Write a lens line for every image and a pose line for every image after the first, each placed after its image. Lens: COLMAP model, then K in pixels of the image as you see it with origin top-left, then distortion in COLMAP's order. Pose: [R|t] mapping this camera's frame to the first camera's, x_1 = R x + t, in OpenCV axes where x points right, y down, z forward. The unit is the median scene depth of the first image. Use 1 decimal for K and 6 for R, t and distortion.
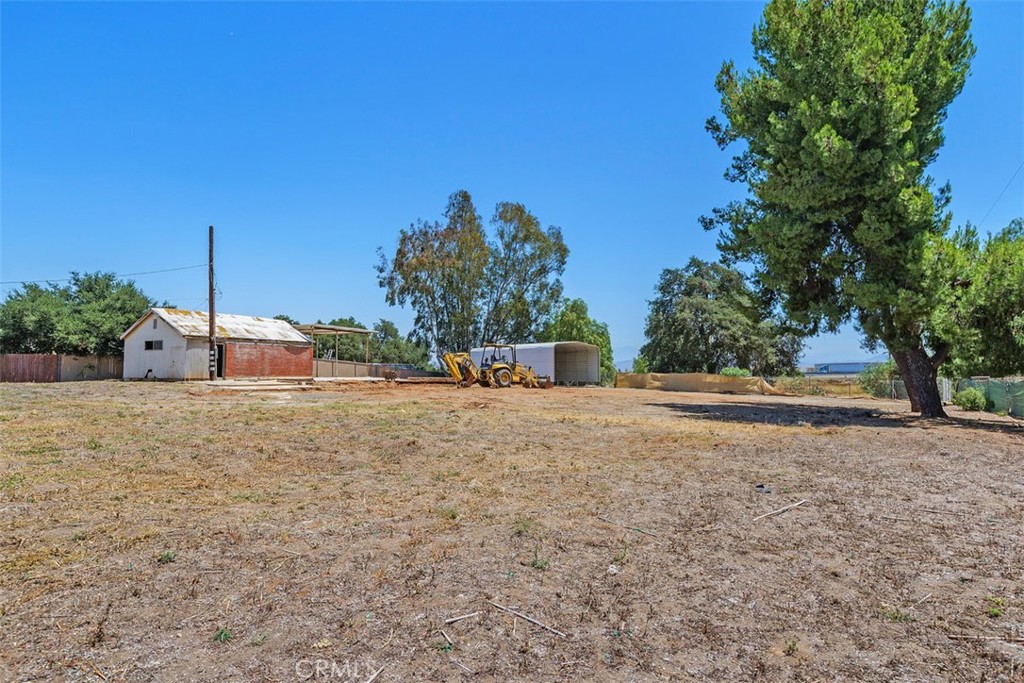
lens RADIAL K [[612.4, 0, 512.0], [0, 612.4, 341.5], [0, 0, 1]] dist [-0.000833, -0.000744]
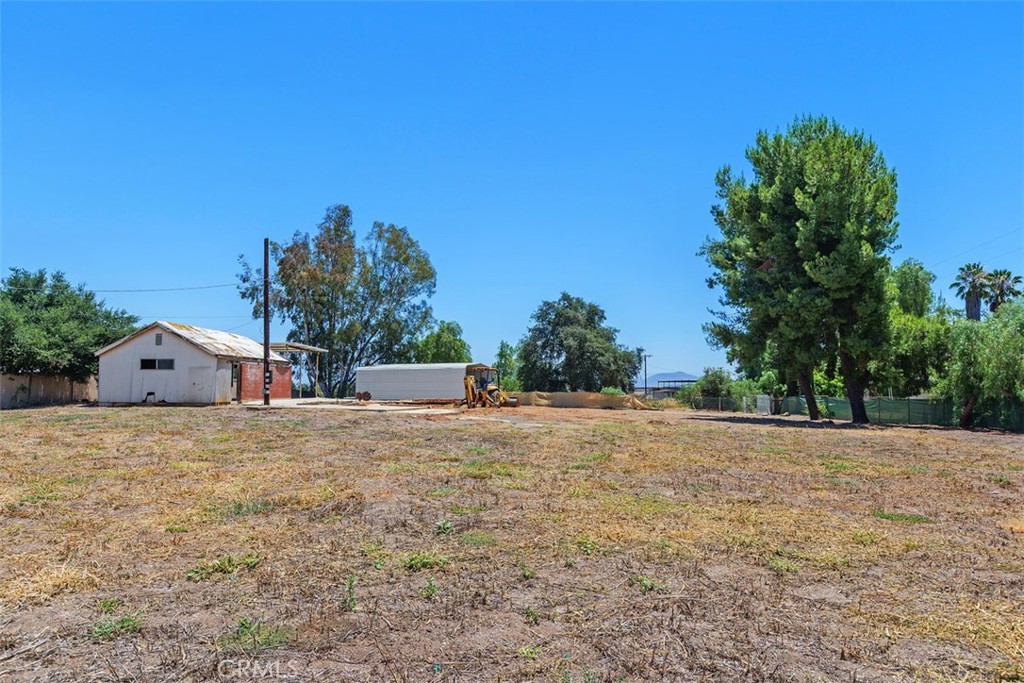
lens RADIAL K [[619.6, 0, 510.4], [0, 619.6, 360.9], [0, 0, 1]] dist [0.000288, -0.001848]
pose [[0.887892, 0.019578, 0.459636, -0.402635], [-0.023160, 0.999729, 0.002156, -0.008984], [-0.459469, -0.012560, 0.888105, -0.003386]]
